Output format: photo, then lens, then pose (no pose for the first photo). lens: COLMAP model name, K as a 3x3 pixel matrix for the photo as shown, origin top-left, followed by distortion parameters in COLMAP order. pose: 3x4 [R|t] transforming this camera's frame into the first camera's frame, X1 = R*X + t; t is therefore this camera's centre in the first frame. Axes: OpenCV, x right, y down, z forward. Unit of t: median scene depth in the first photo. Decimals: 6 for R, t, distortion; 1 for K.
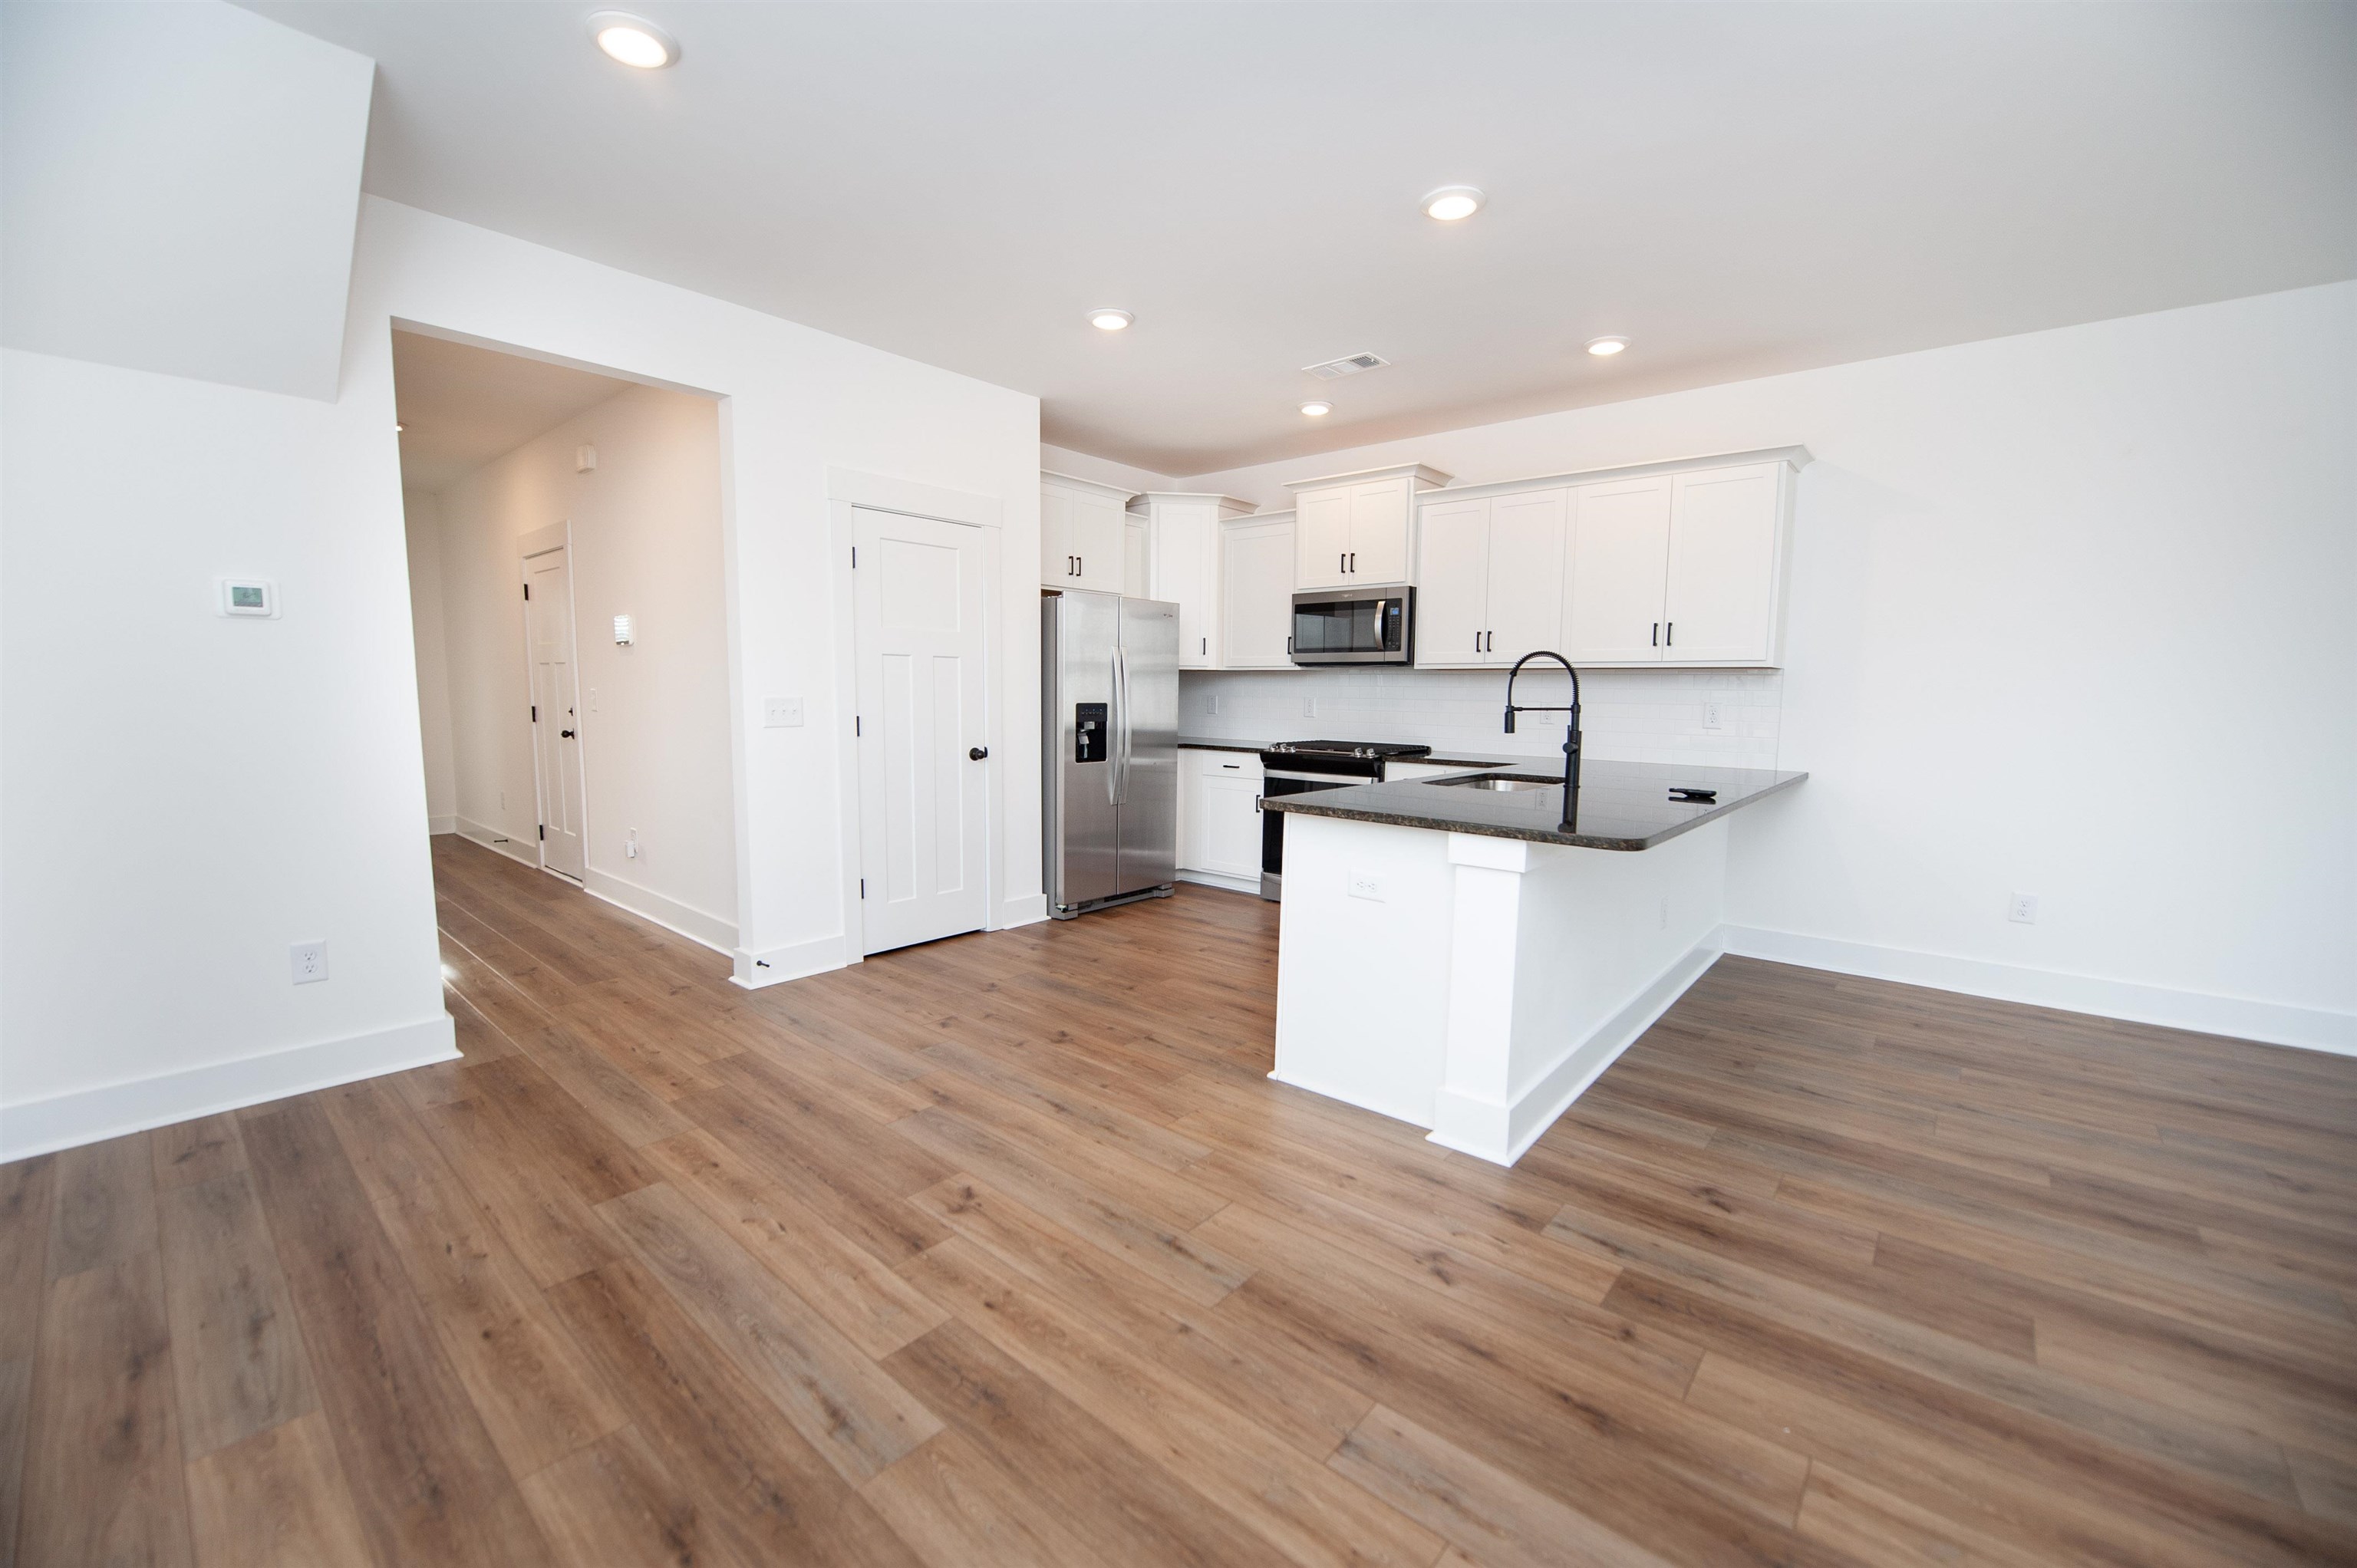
lens RADIAL K [[942.0, 0, 1178.0], [0, 942.0, 789.3], [0, 0, 1]] dist [-0.021503, -0.000786]
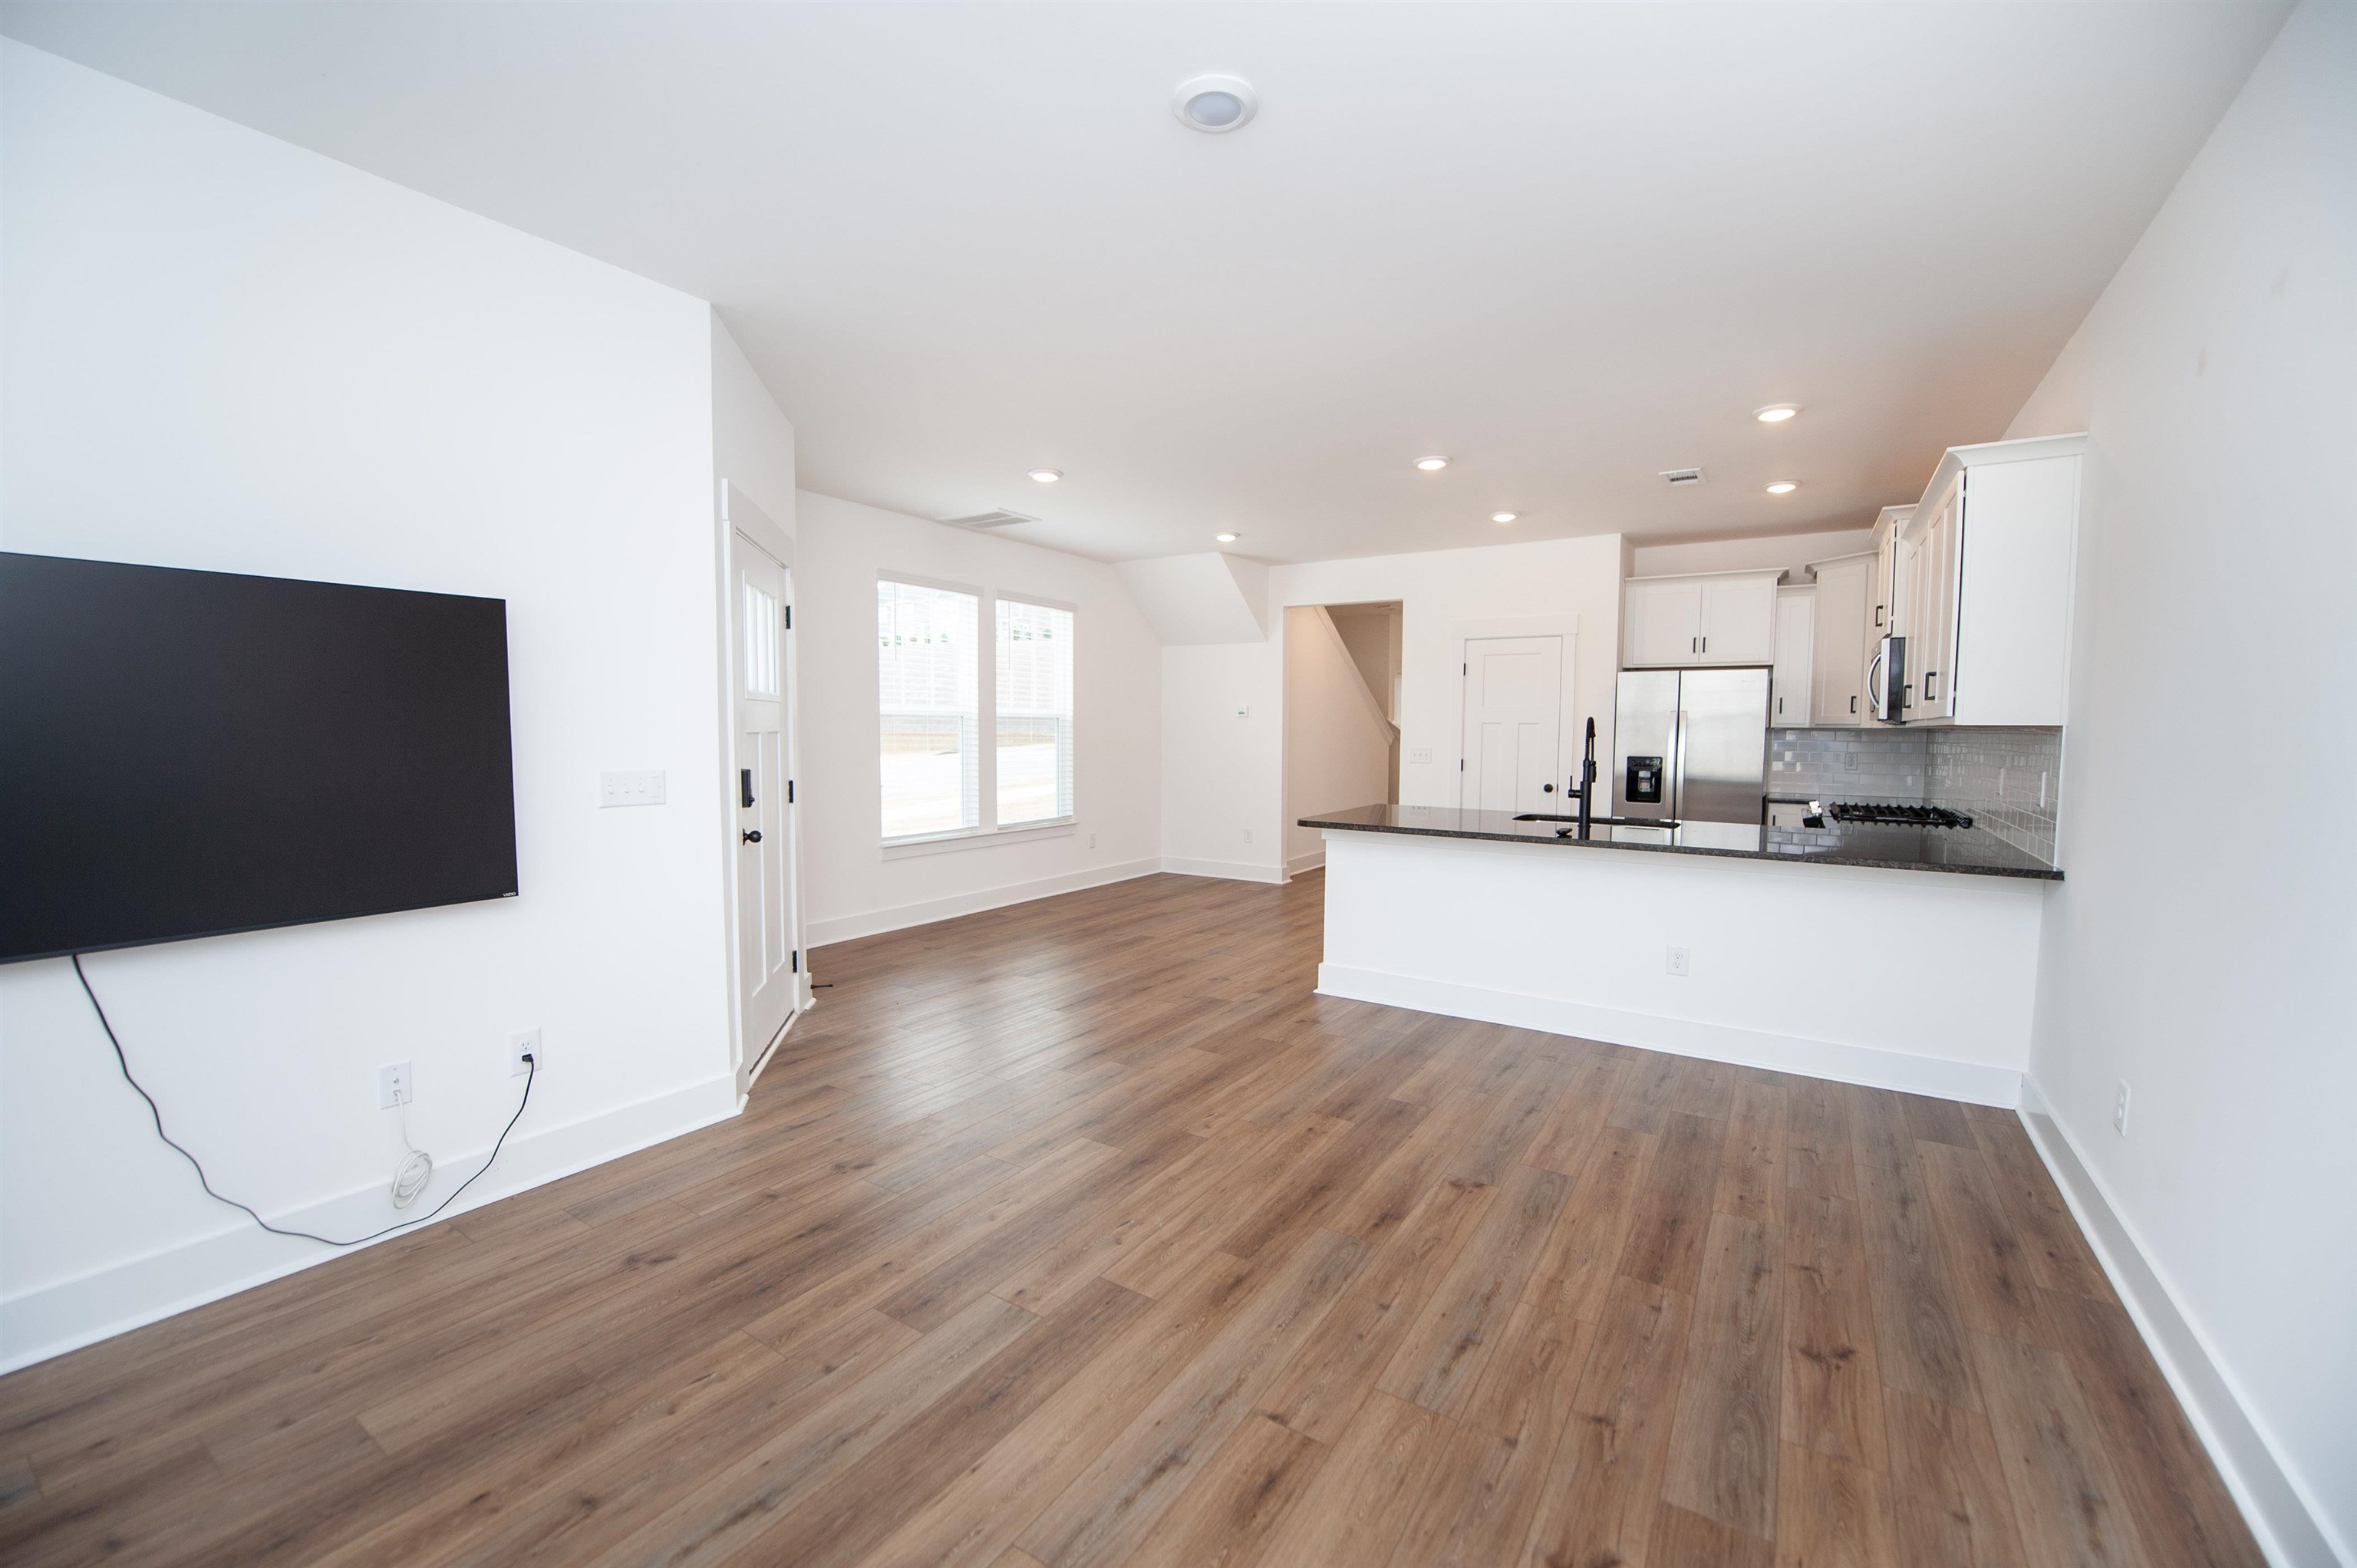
lens RADIAL K [[942.0, 0, 1178.0], [0, 942.0, 789.3], [0, 0, 1]] dist [-0.021503, -0.000786]
pose [[0.137686, 0.056908, -0.988840, 1.653227], [-0.112668, 0.992768, 0.041446, -0.044612], [0.984047, 0.105704, 0.143102, 0.305205]]
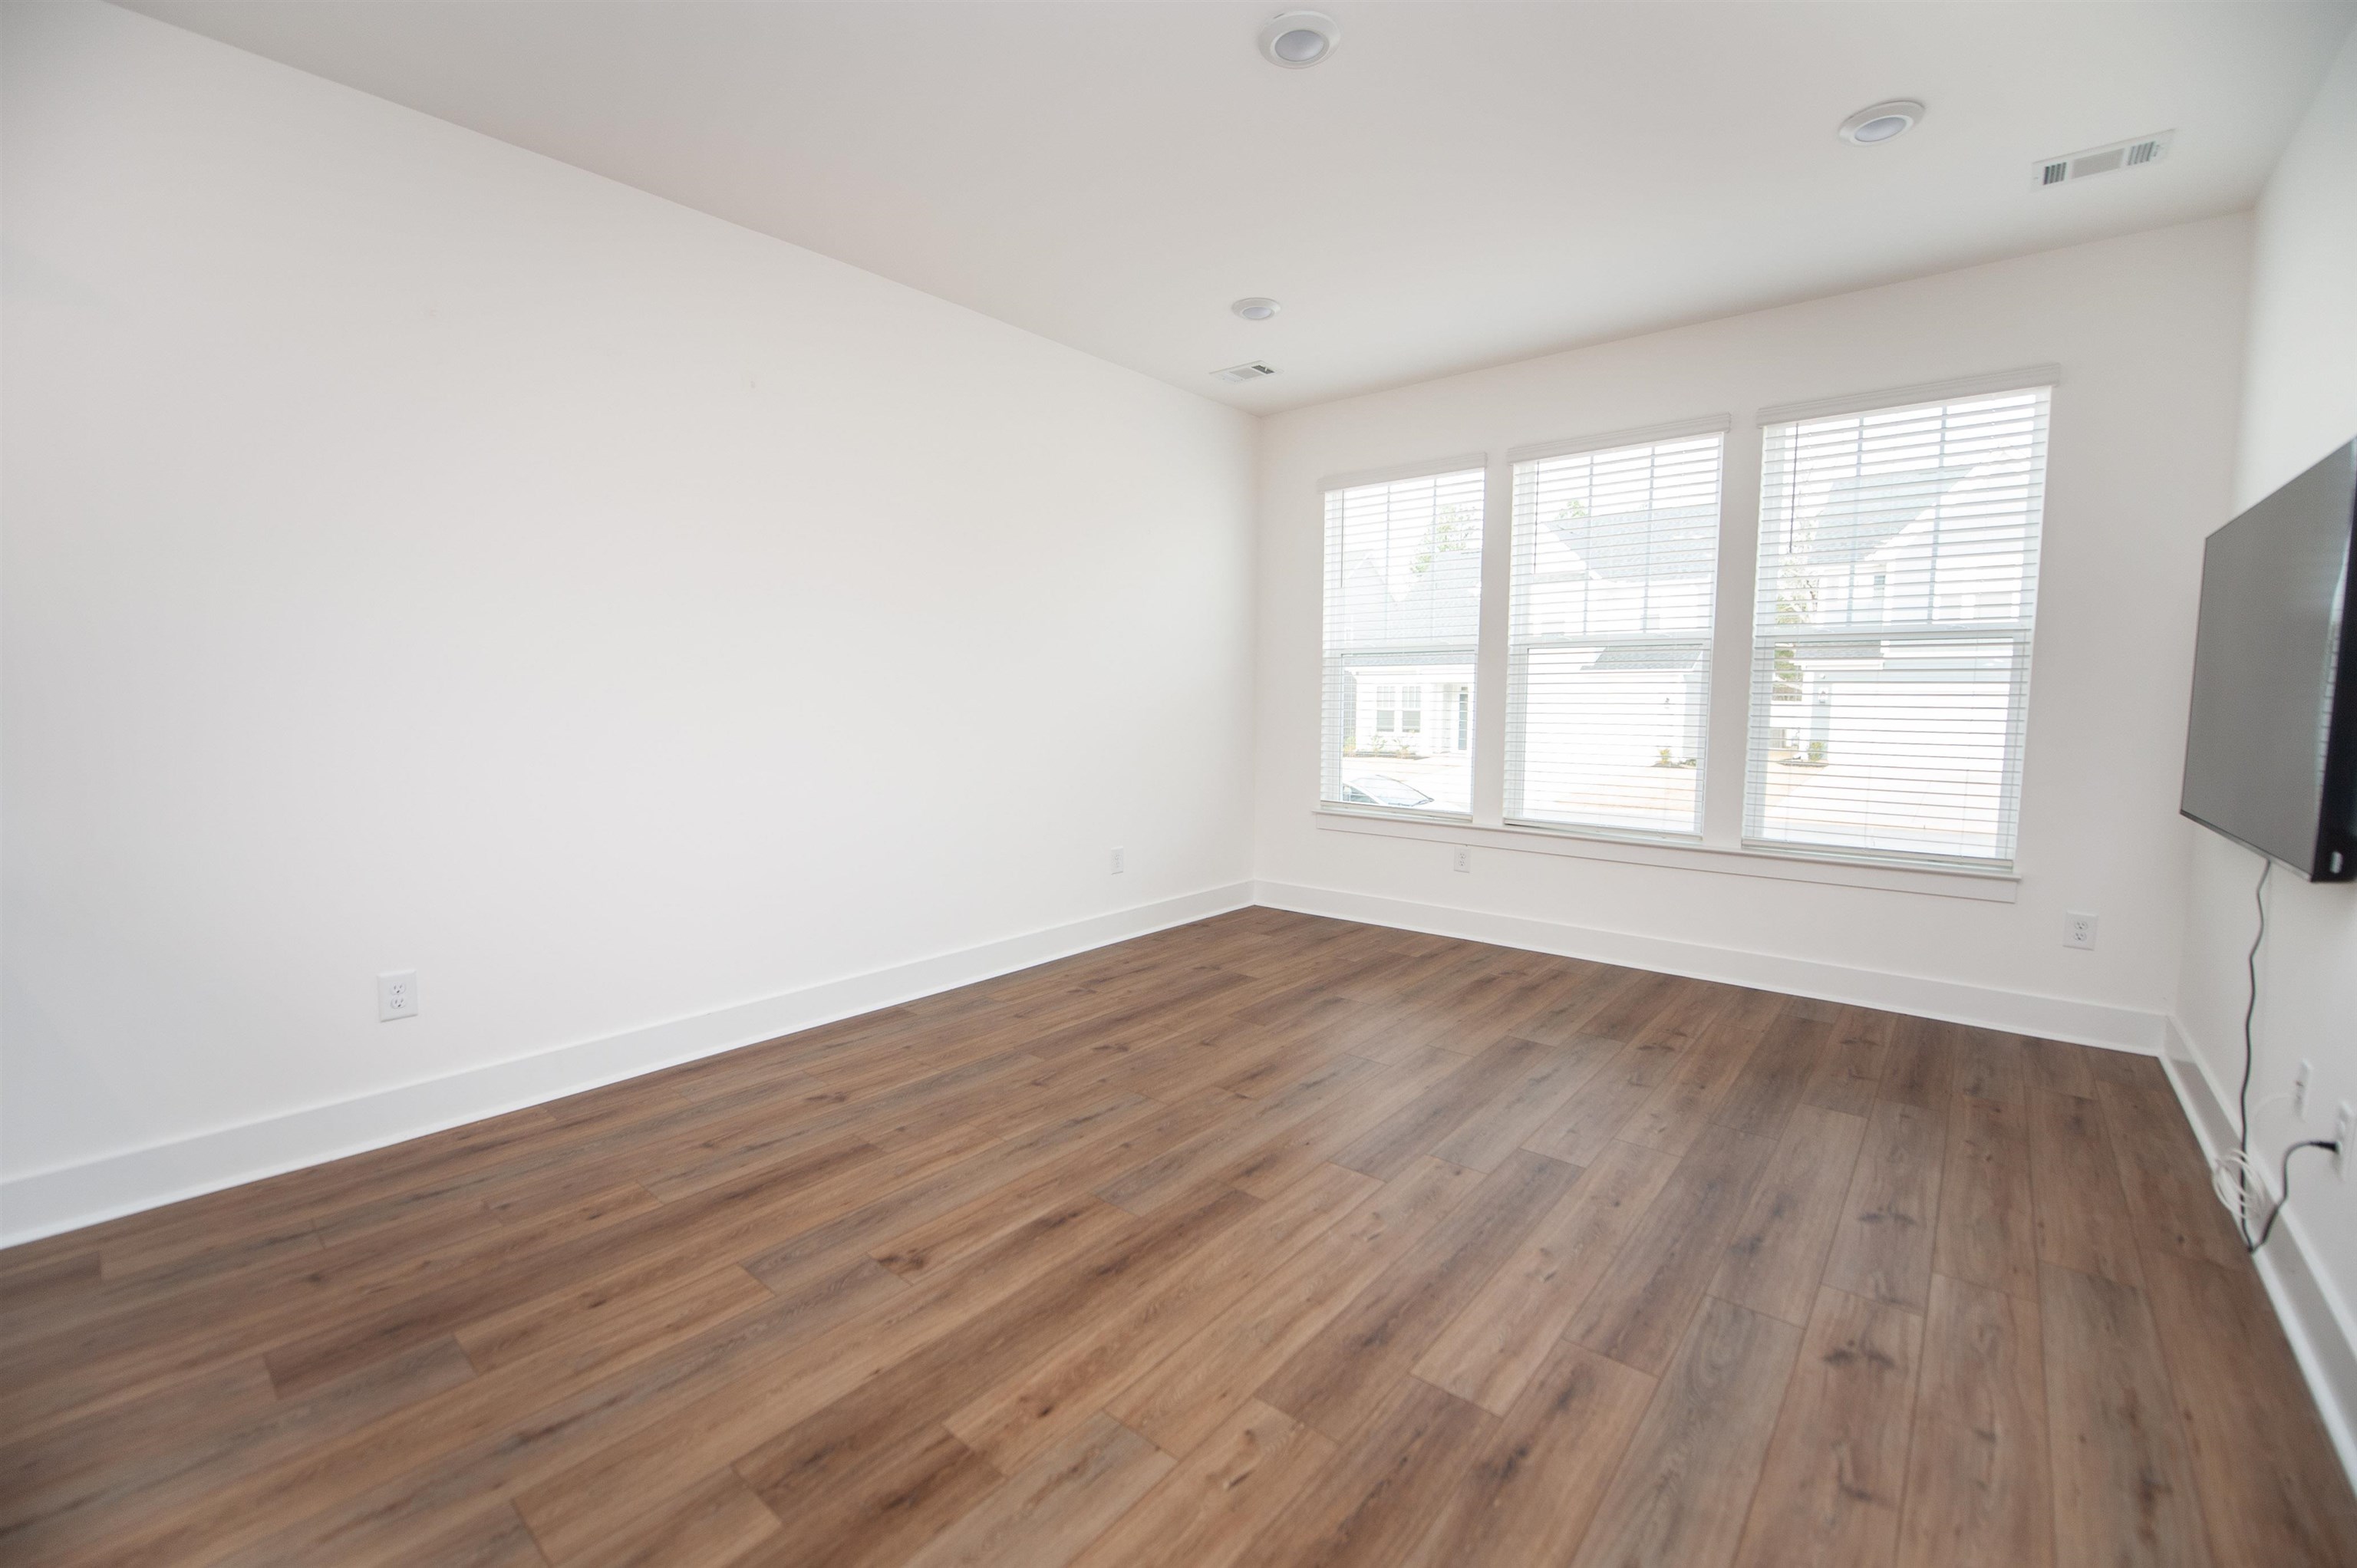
lens RADIAL K [[958.9, 0, 1180.4], [0, 958.9, 789.2], [0, 0, 1]] dist [-0.021625, -0.000699]
pose [[-0.015658, -0.109057, 0.993912, 0.302104], [0.104034, 0.988461, 0.110098, -0.036380], [-0.994451, 0.105124, -0.004132, 0.511012]]
